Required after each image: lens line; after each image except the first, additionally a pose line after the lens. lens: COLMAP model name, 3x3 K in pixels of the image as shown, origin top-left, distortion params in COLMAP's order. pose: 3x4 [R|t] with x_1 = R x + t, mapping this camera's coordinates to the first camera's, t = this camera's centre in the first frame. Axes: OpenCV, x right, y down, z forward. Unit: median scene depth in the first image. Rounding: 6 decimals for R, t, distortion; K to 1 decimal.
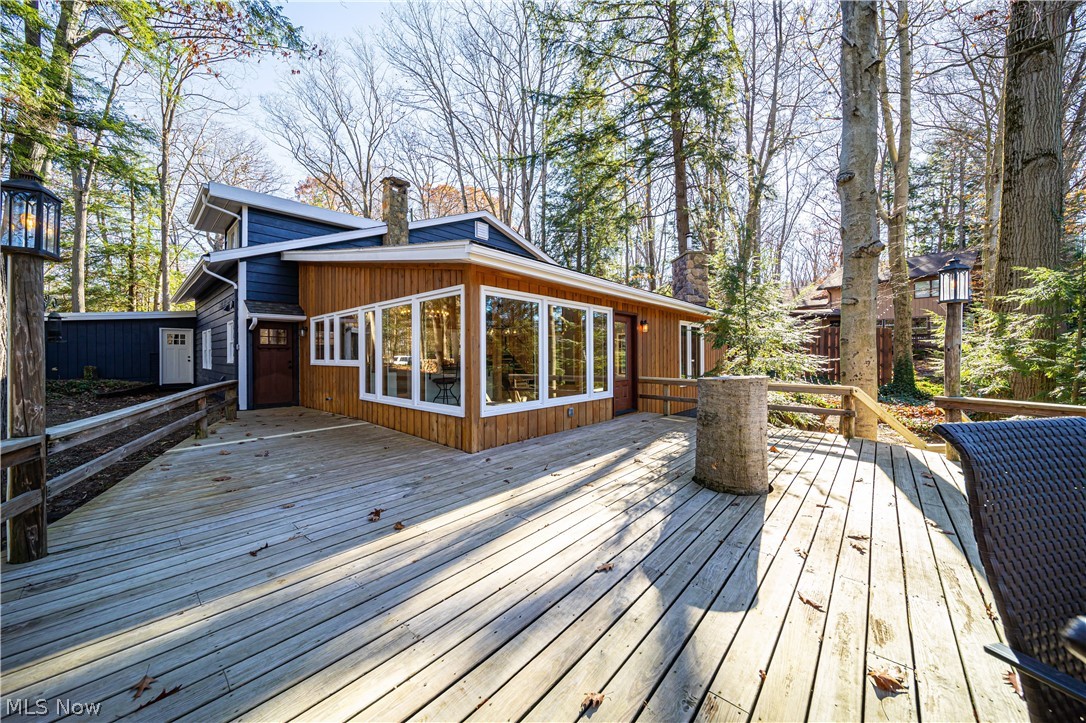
lens RADIAL K [[376.6, 0, 543.4], [0, 376.6, 357.6], [0, 0, 1]] dist [-0.000557, -0.000006]
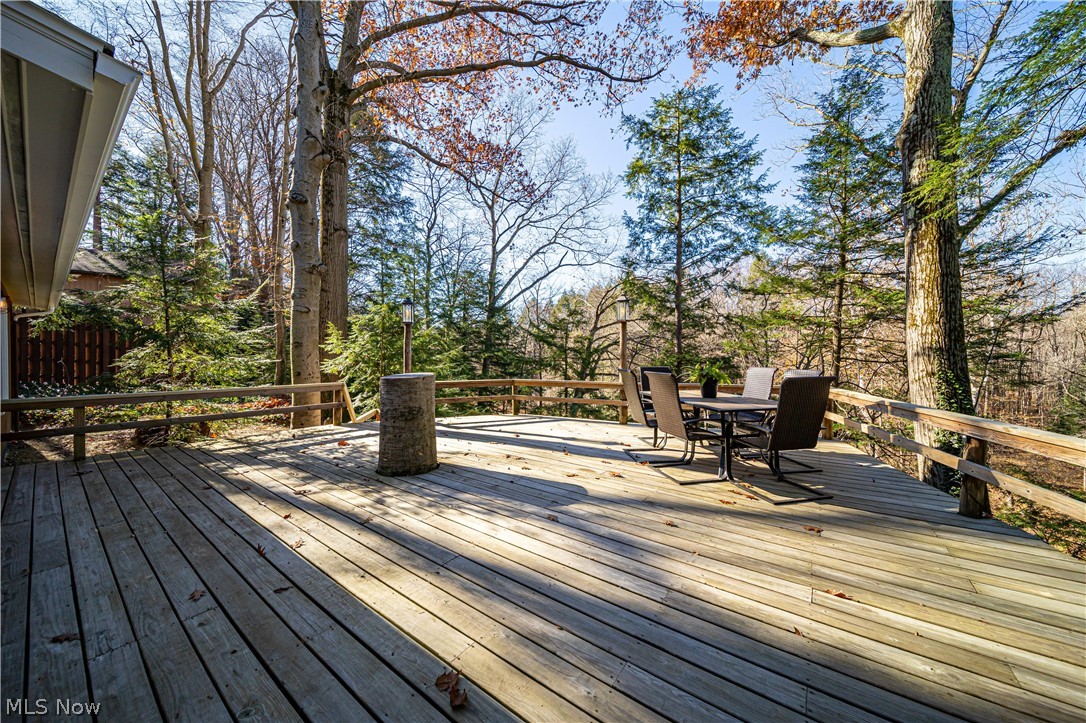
lens RADIAL K [[376.6, 0, 543.4], [0, 376.6, 357.6], [0, 0, 1]] dist [-0.000557, -0.000006]
pose [[-0.093472, -0.000158, 0.995622, -0.749594], [0.008638, 0.999962, 0.000970, 0.002020], [-0.995584, 0.008691, -0.093467, 0.761025]]
